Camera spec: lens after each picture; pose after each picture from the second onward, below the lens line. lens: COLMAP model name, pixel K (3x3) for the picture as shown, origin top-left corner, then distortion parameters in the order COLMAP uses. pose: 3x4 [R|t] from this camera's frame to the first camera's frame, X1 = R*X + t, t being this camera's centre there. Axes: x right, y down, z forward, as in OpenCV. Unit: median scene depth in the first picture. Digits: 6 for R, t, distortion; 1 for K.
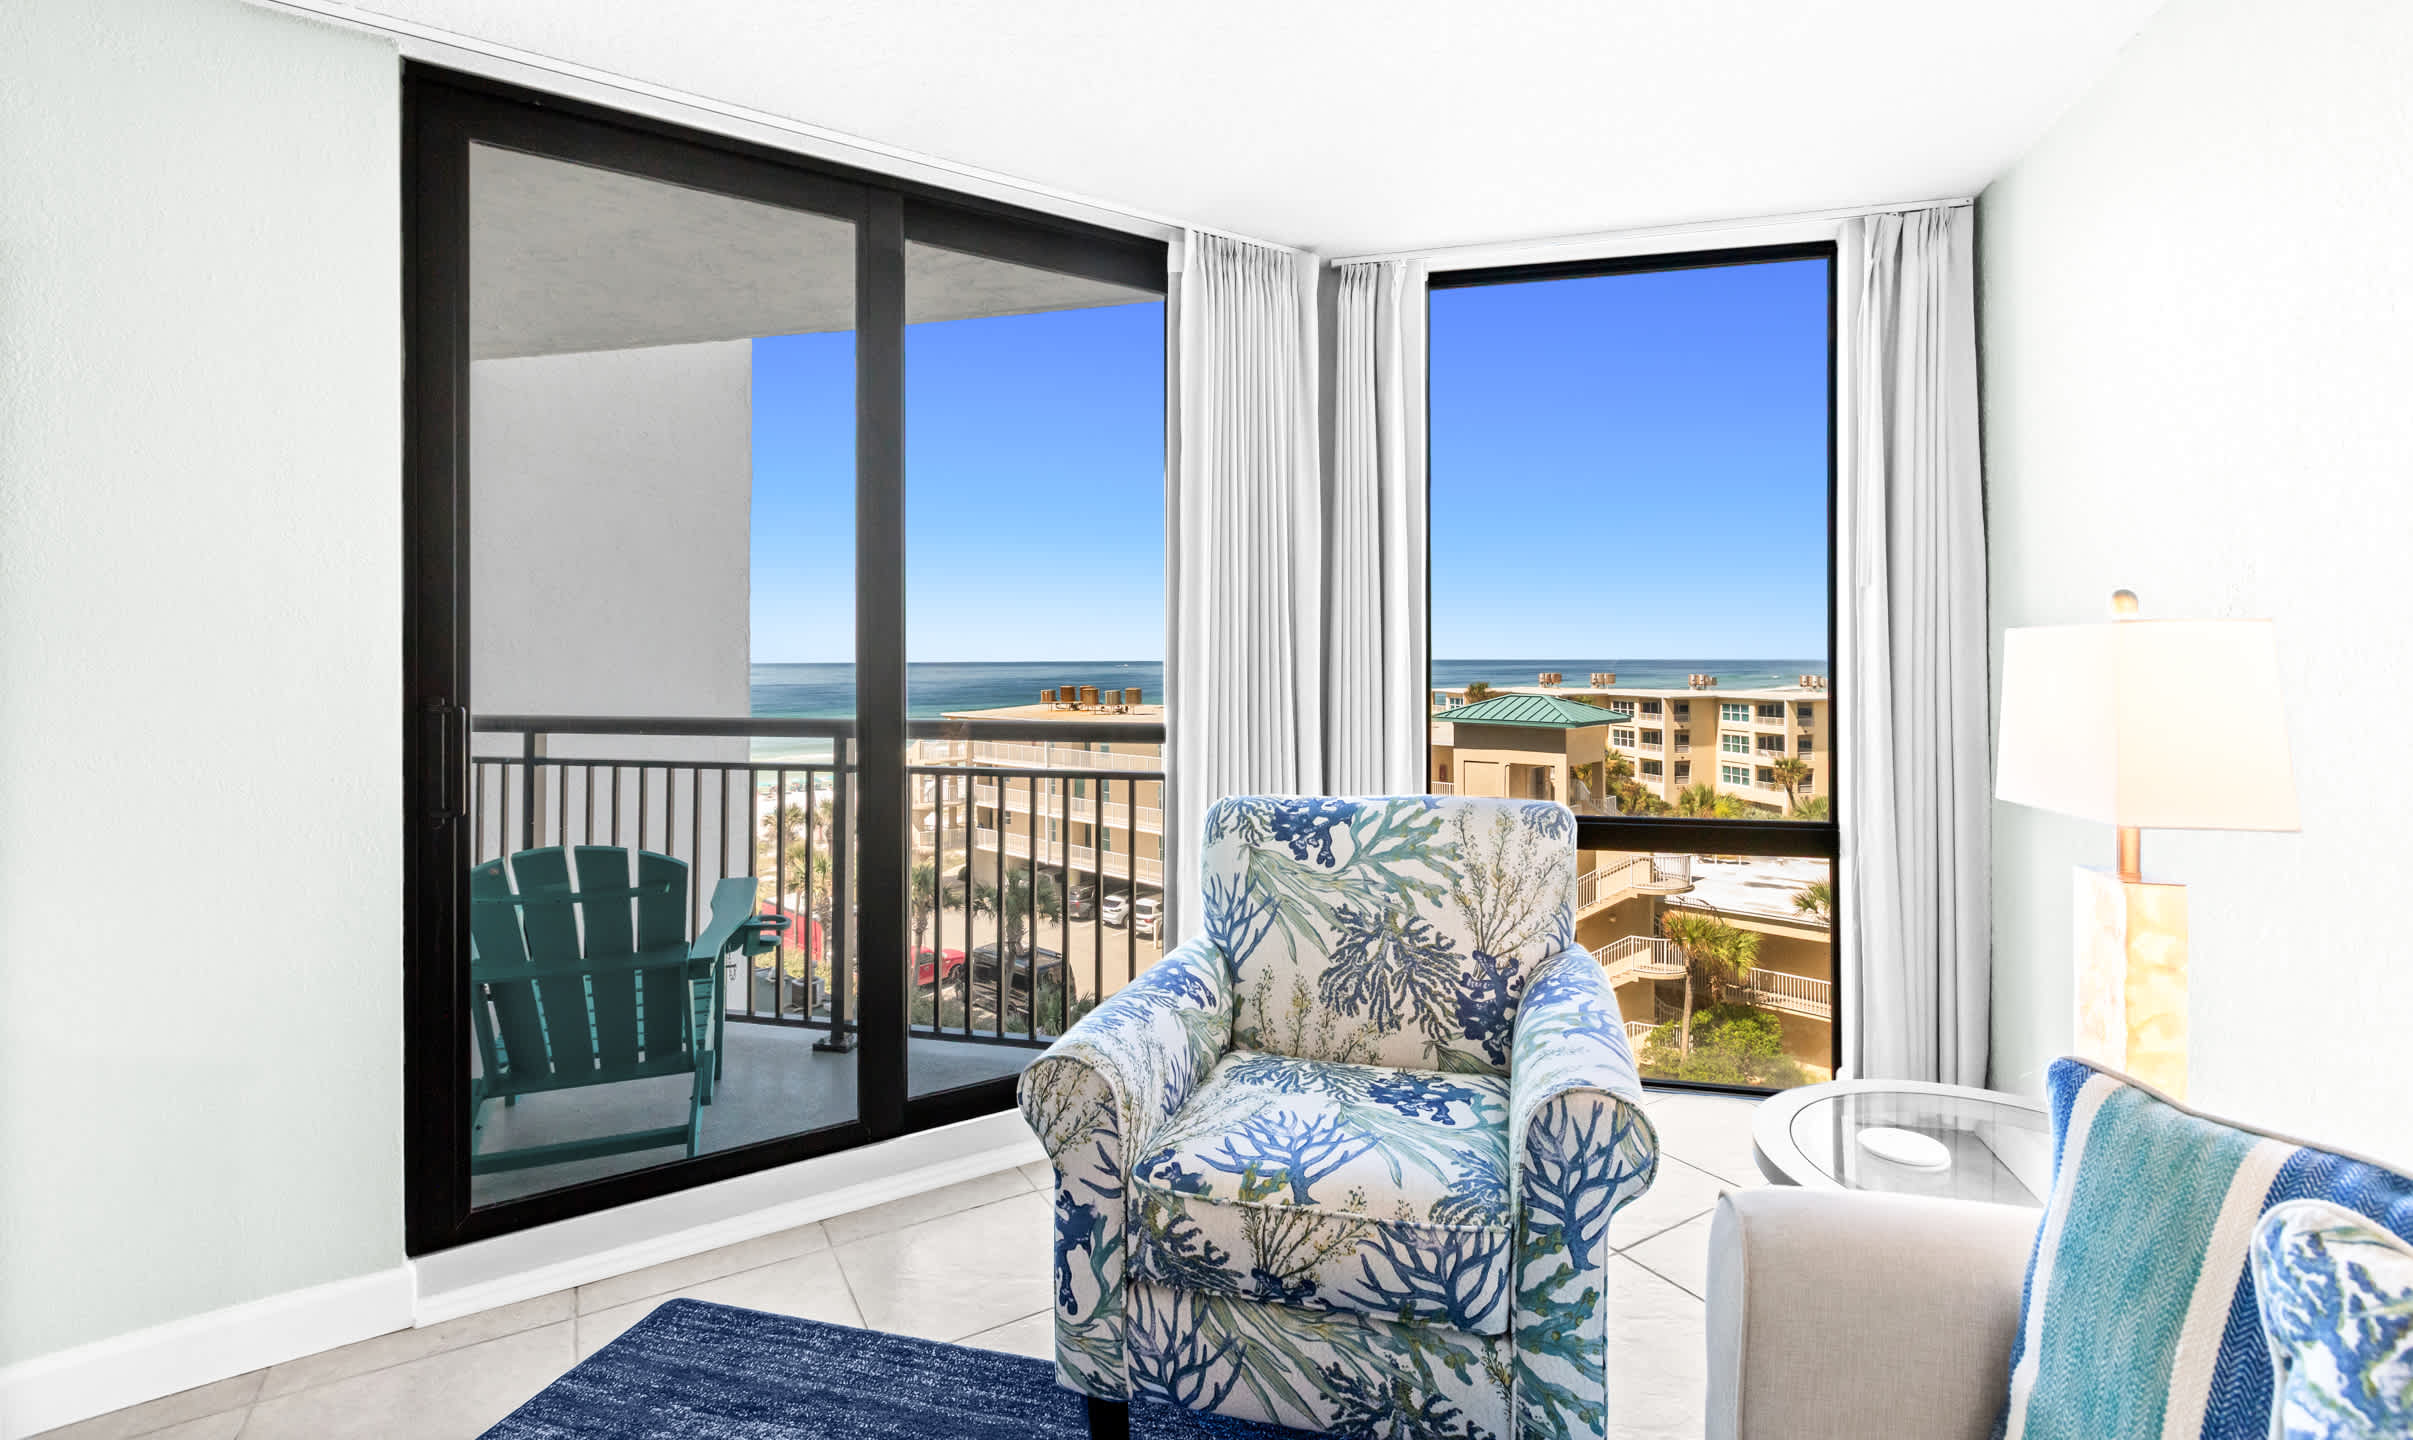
lens RADIAL K [[1098.4, 0, 1258.7], [0, 1098.4, 647.0], [0, 0, 1]] dist [-0.000260, 0.000156]
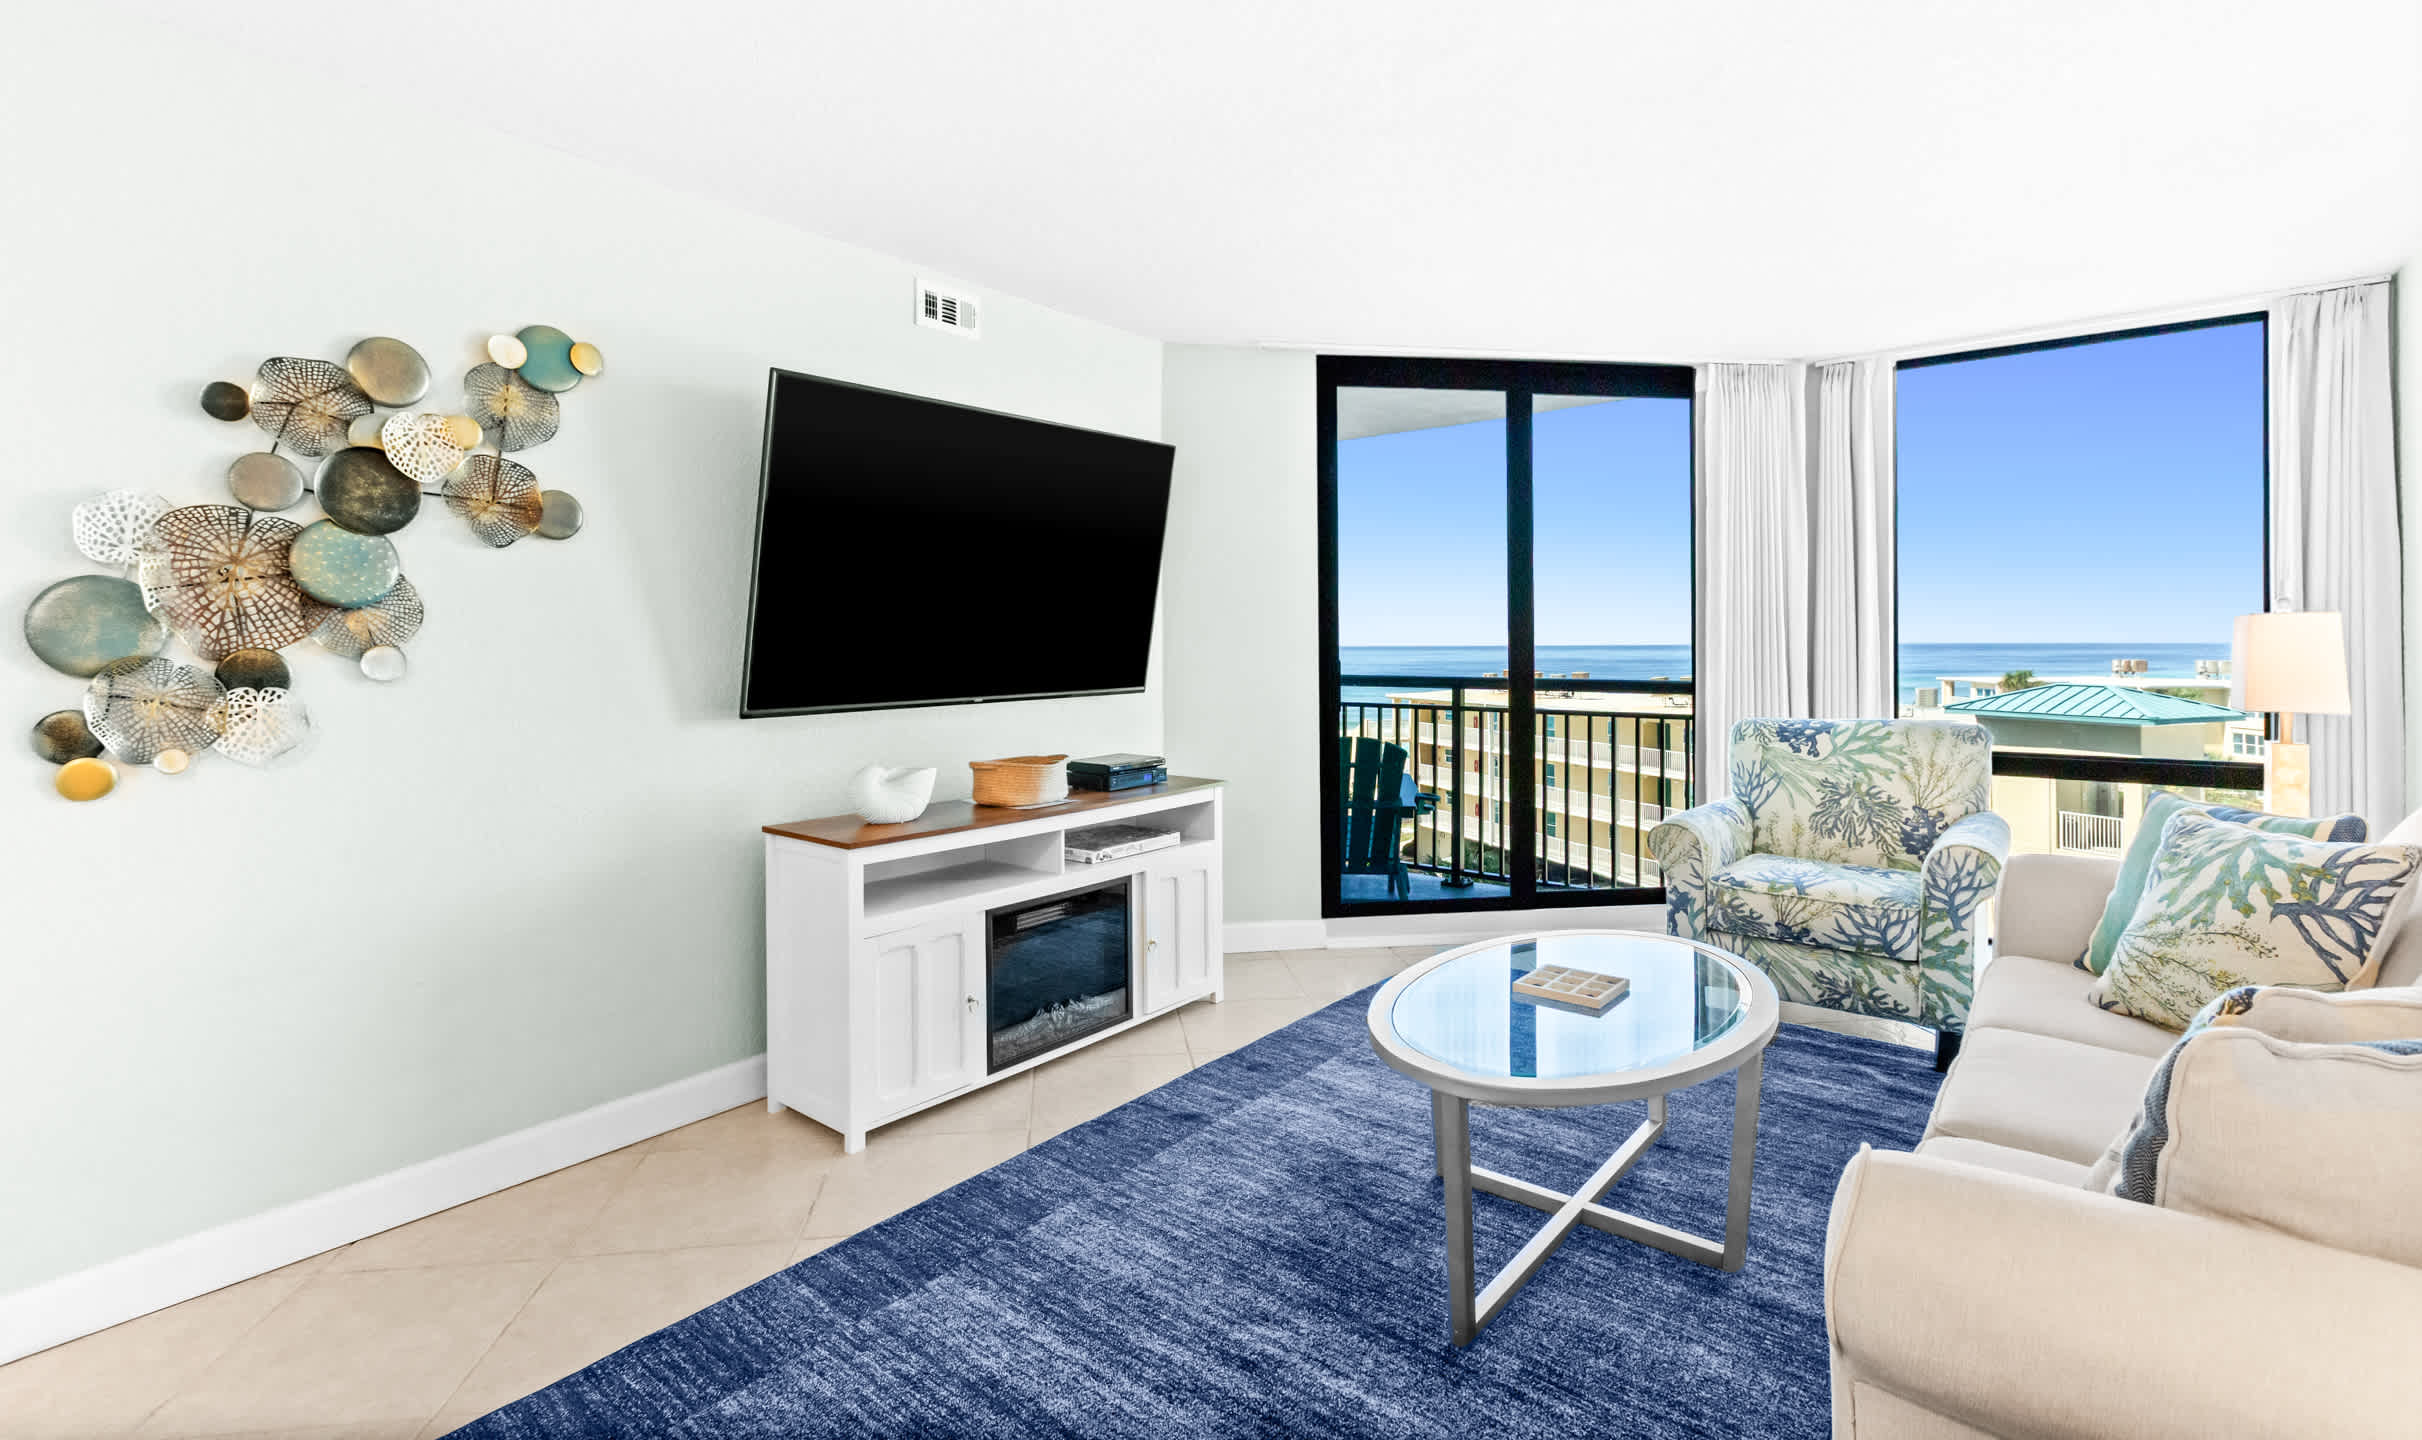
lens RADIAL K [[1101.2, 0, 1186.0], [0, 1101.2, 638.4], [0, 0, 1]] dist [0.000945, -0.000318]
pose [[0.899634, -0.003344, -0.436631, -0.072934], [0.006177, 0.999968, 0.005070, 0.000267], [0.436600, -0.007258, 0.899626, -1.034495]]
